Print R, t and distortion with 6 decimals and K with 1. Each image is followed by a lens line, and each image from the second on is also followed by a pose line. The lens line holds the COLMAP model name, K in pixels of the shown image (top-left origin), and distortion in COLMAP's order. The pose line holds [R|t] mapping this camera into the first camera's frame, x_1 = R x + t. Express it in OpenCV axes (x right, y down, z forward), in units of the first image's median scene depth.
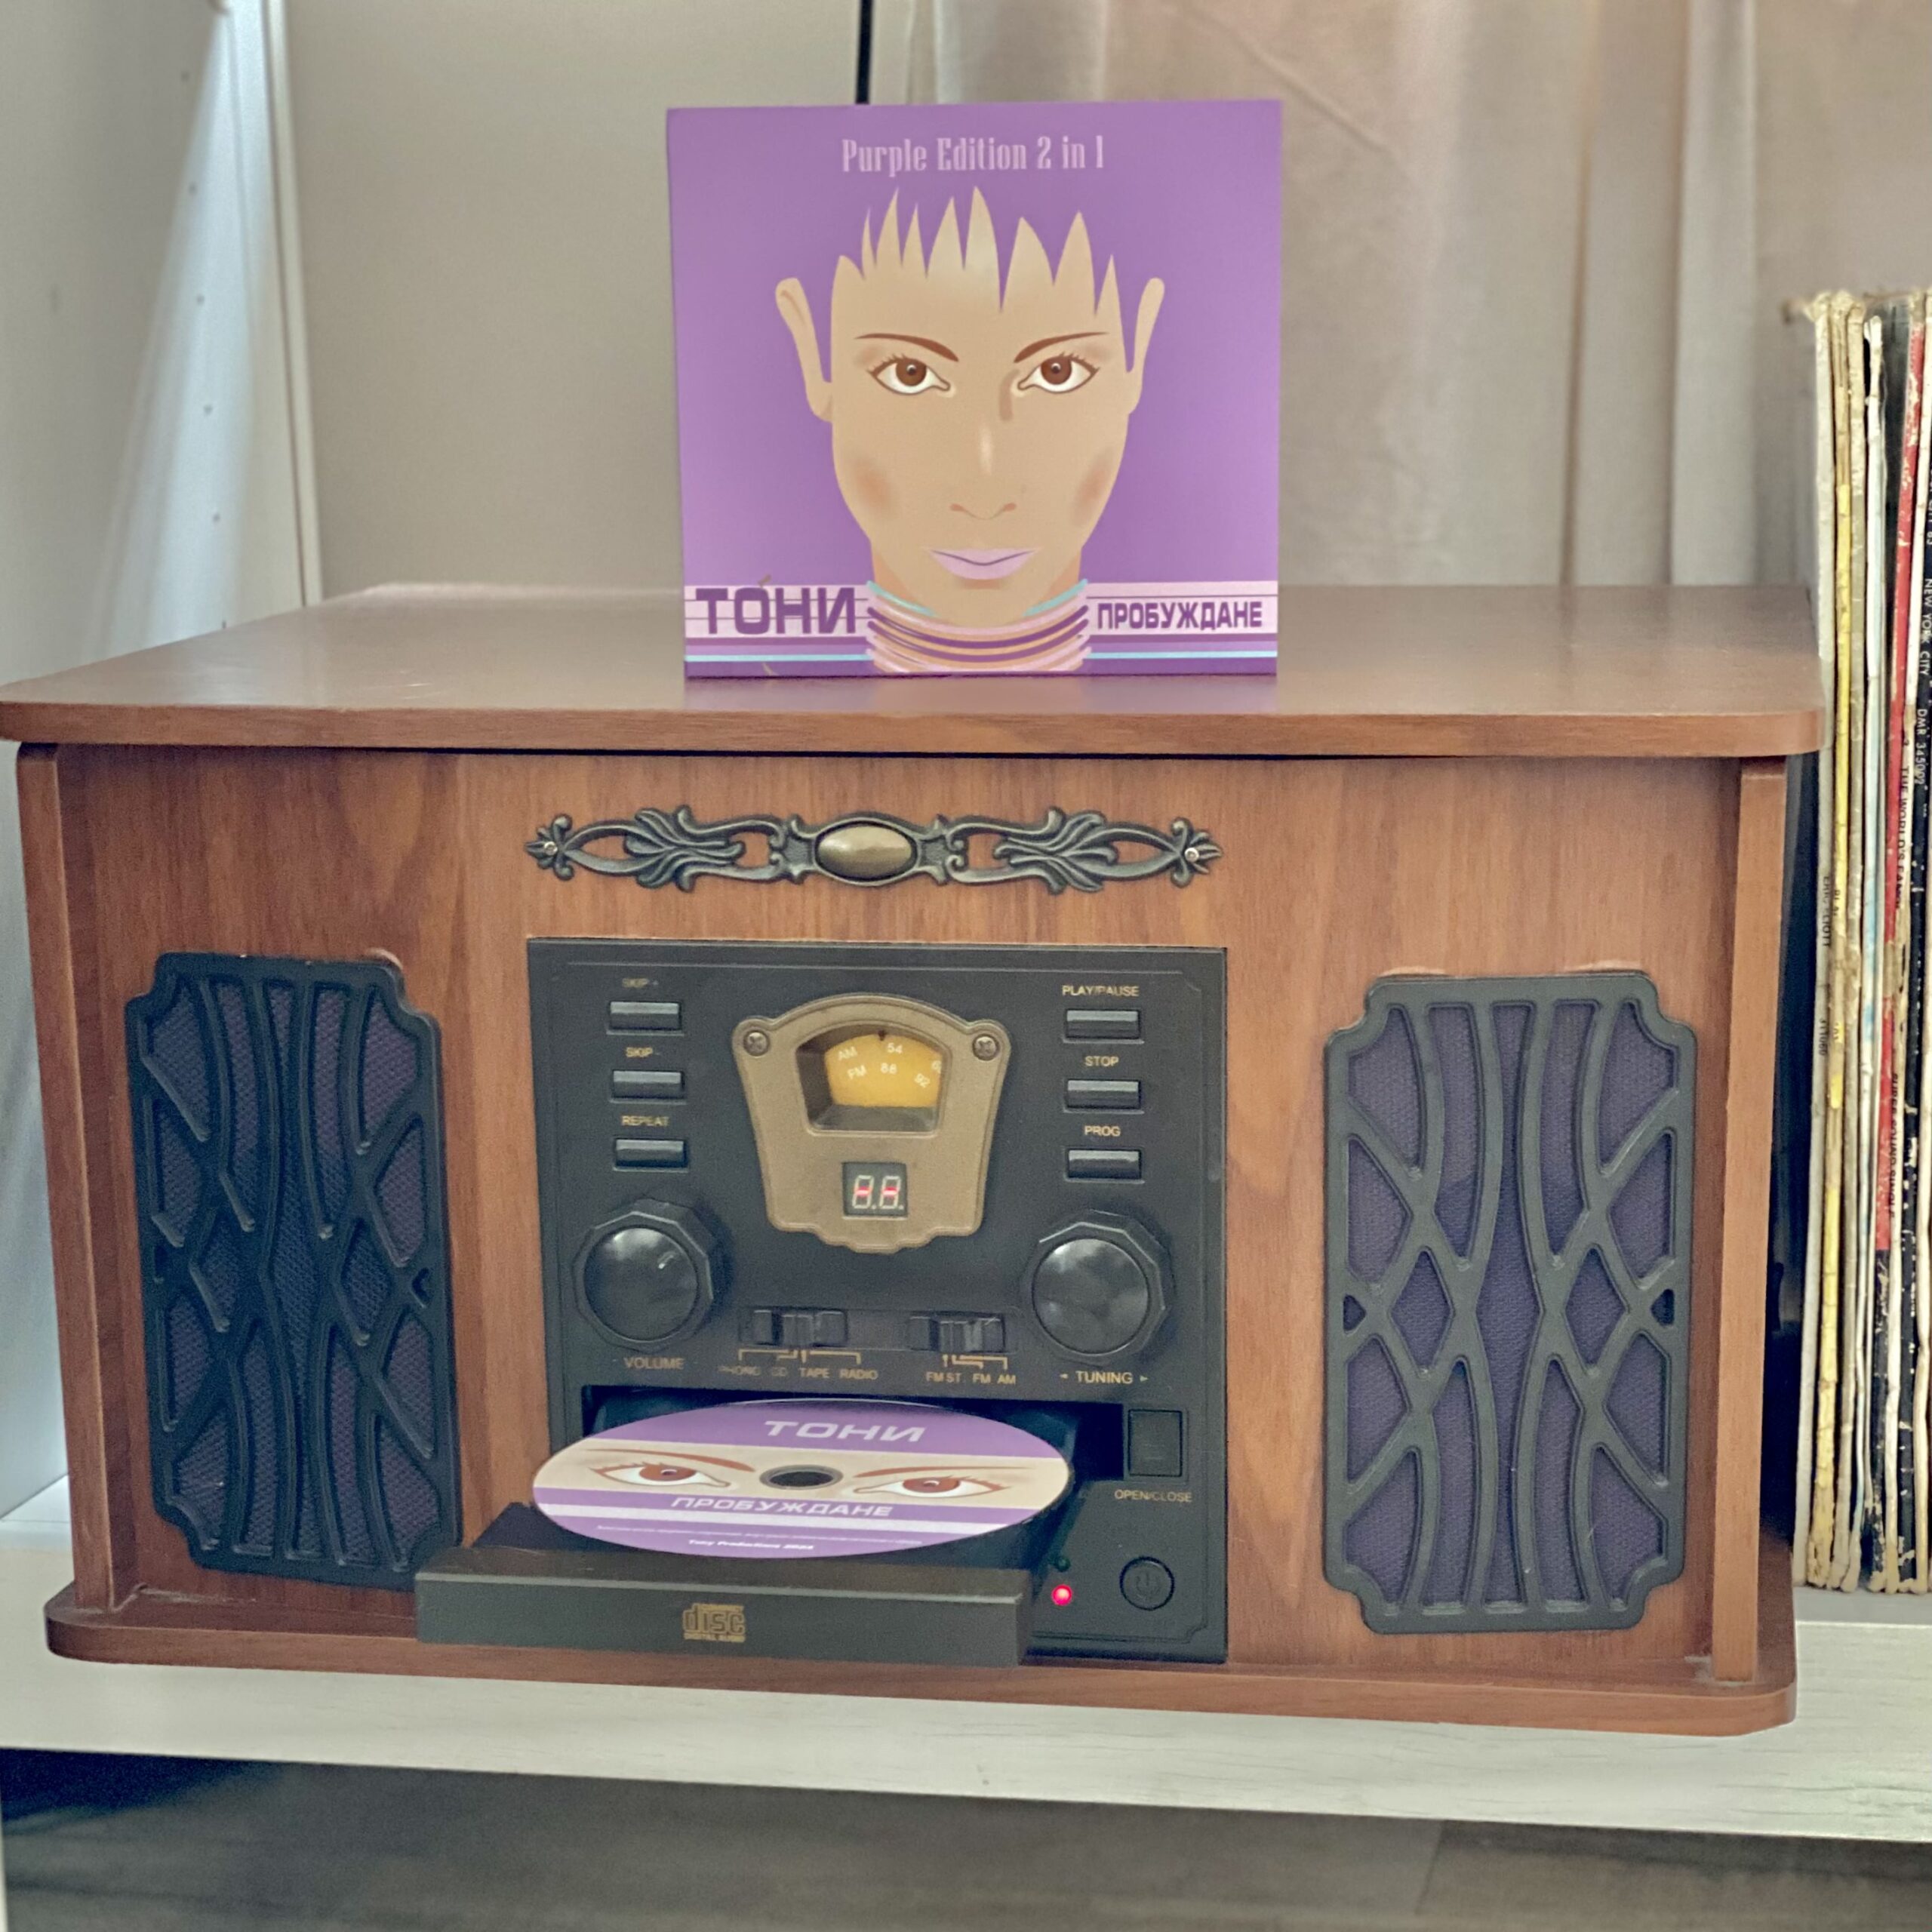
lens RADIAL K [[4194.4, 0, 965.3], [0, 4194.4, 966.4], [0, 0, 1]] dist [0.108306, 0.000000]
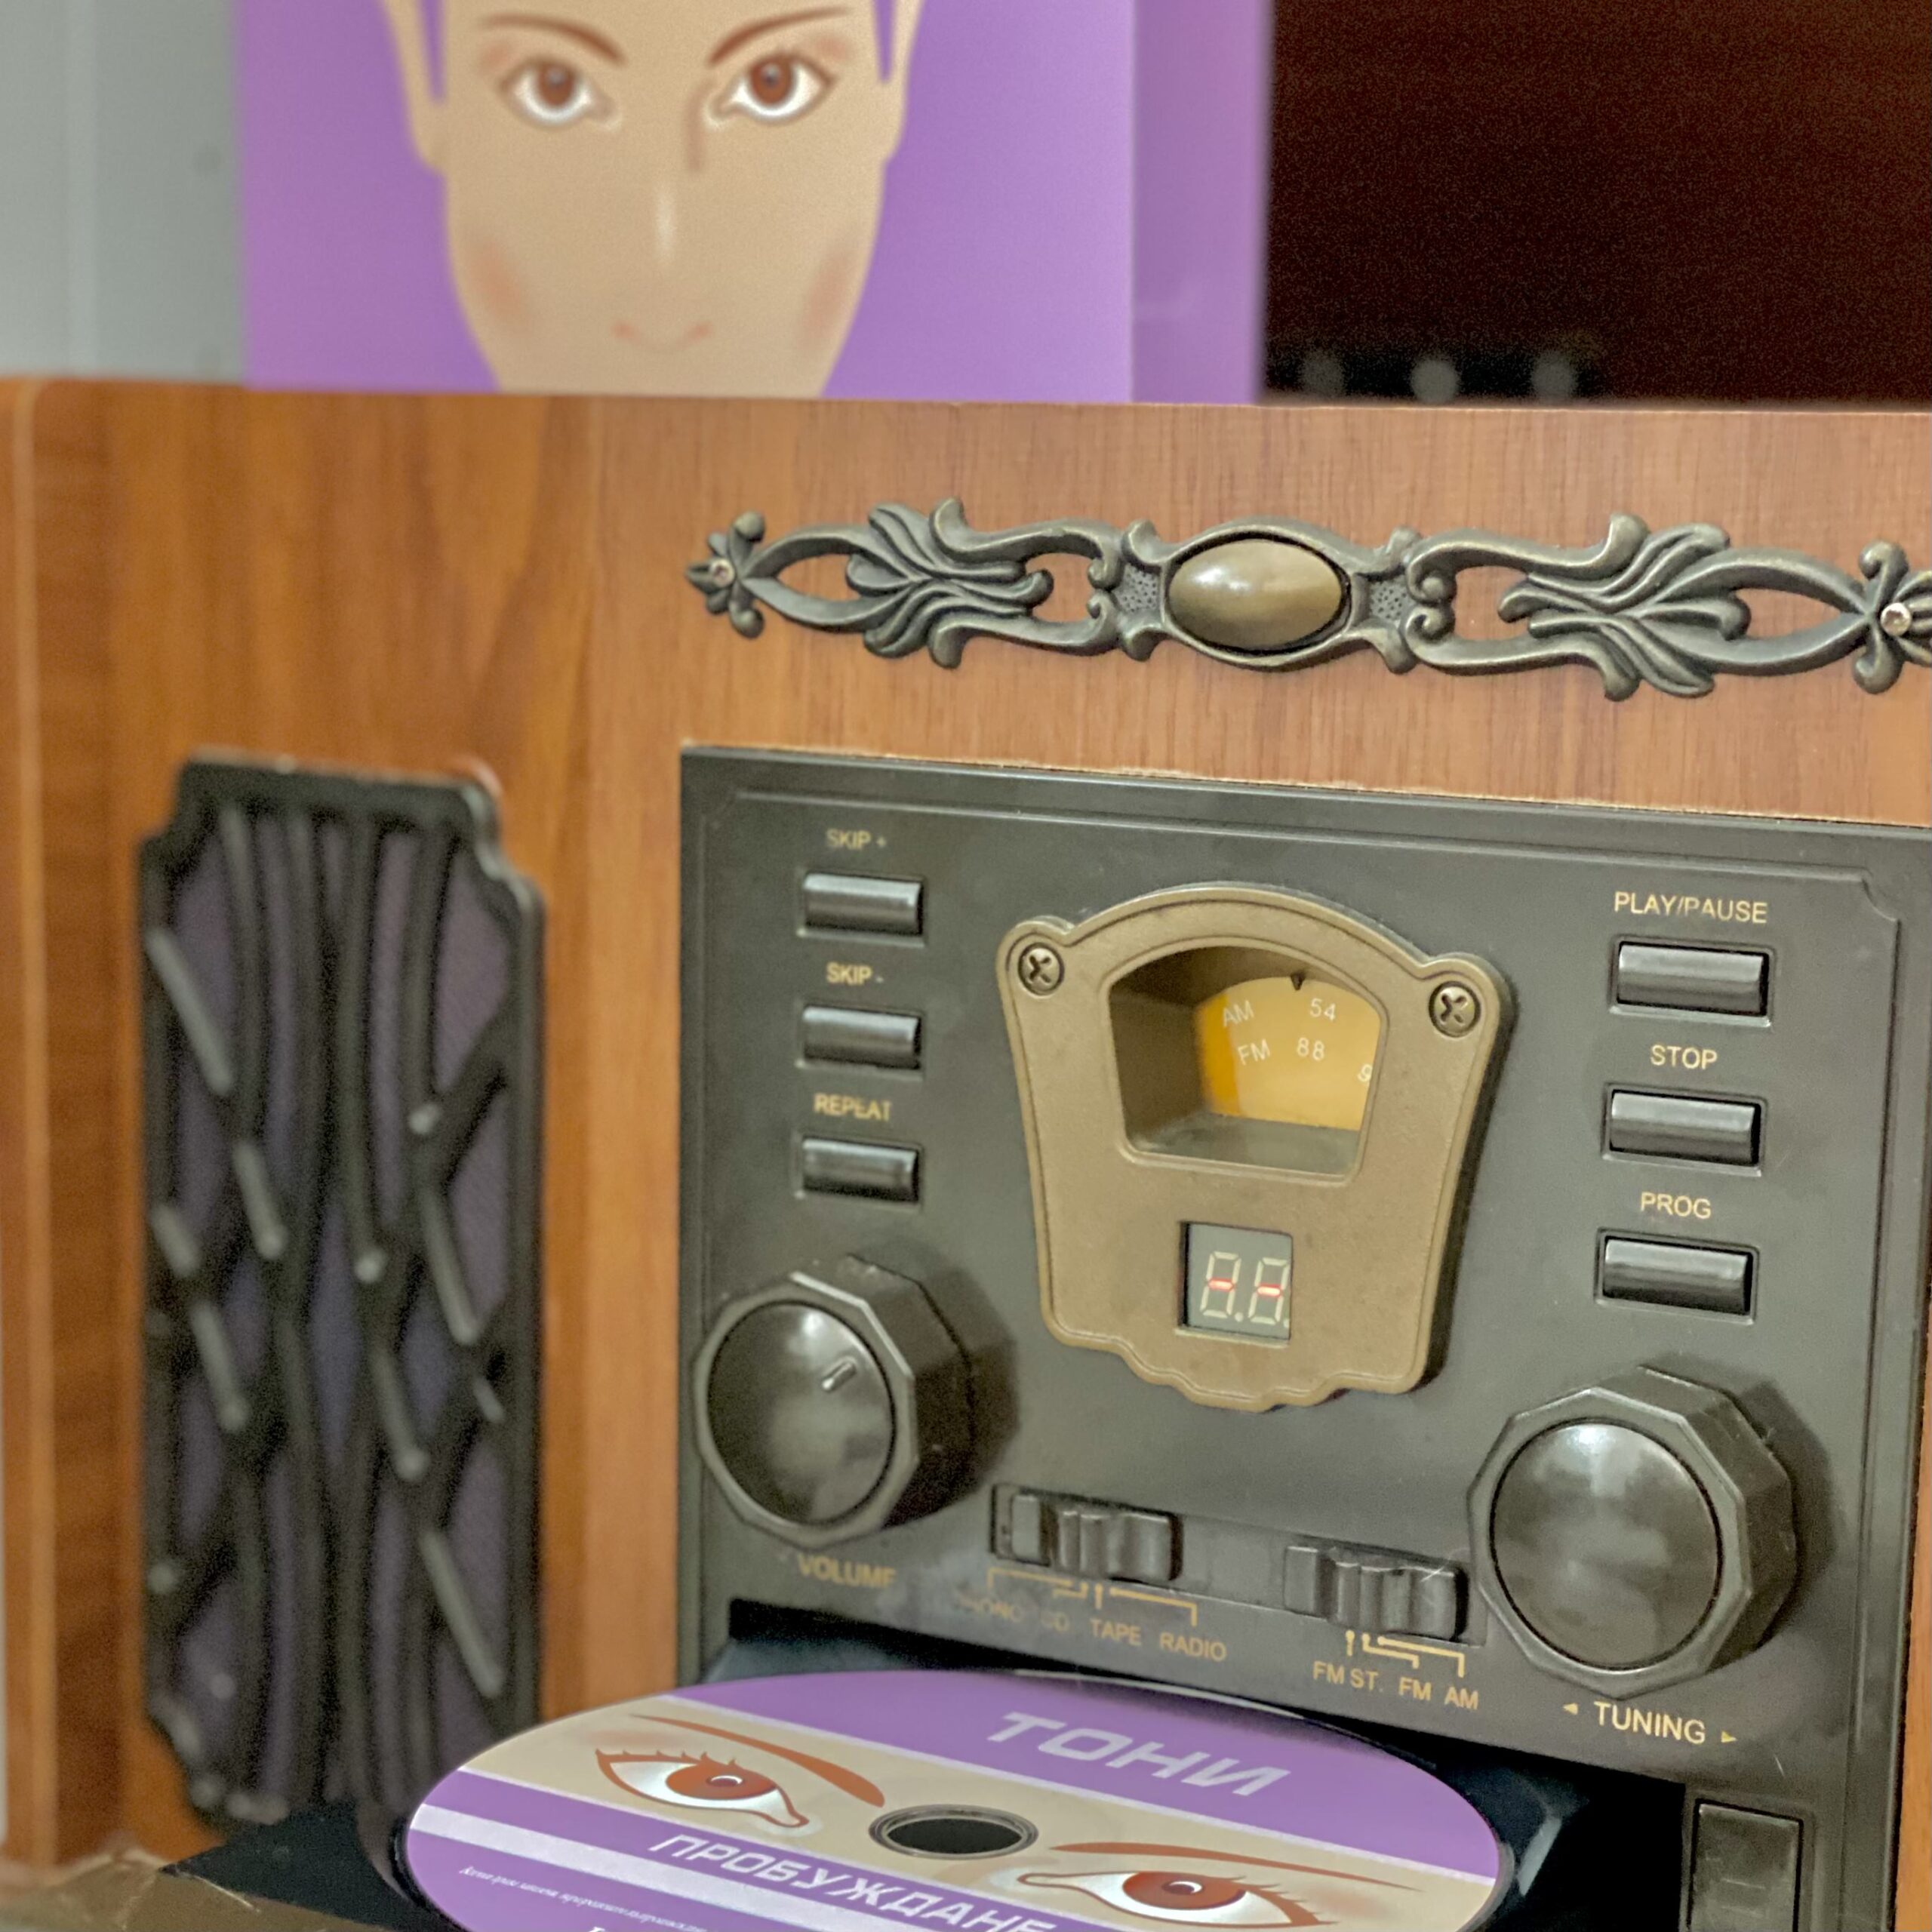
lens RADIAL K [[4194.4, 0, 1014.1], [0, 4194.4, 1047.5], [0, 0, 1]] dist [0.108306, 0.000000]
pose [[0.943417, 0.094660, -0.317811, 0.112875], [-0.109401, 0.993580, -0.028816, 0.043686], [0.313043, 0.061954, 0.947716, 0.524842]]
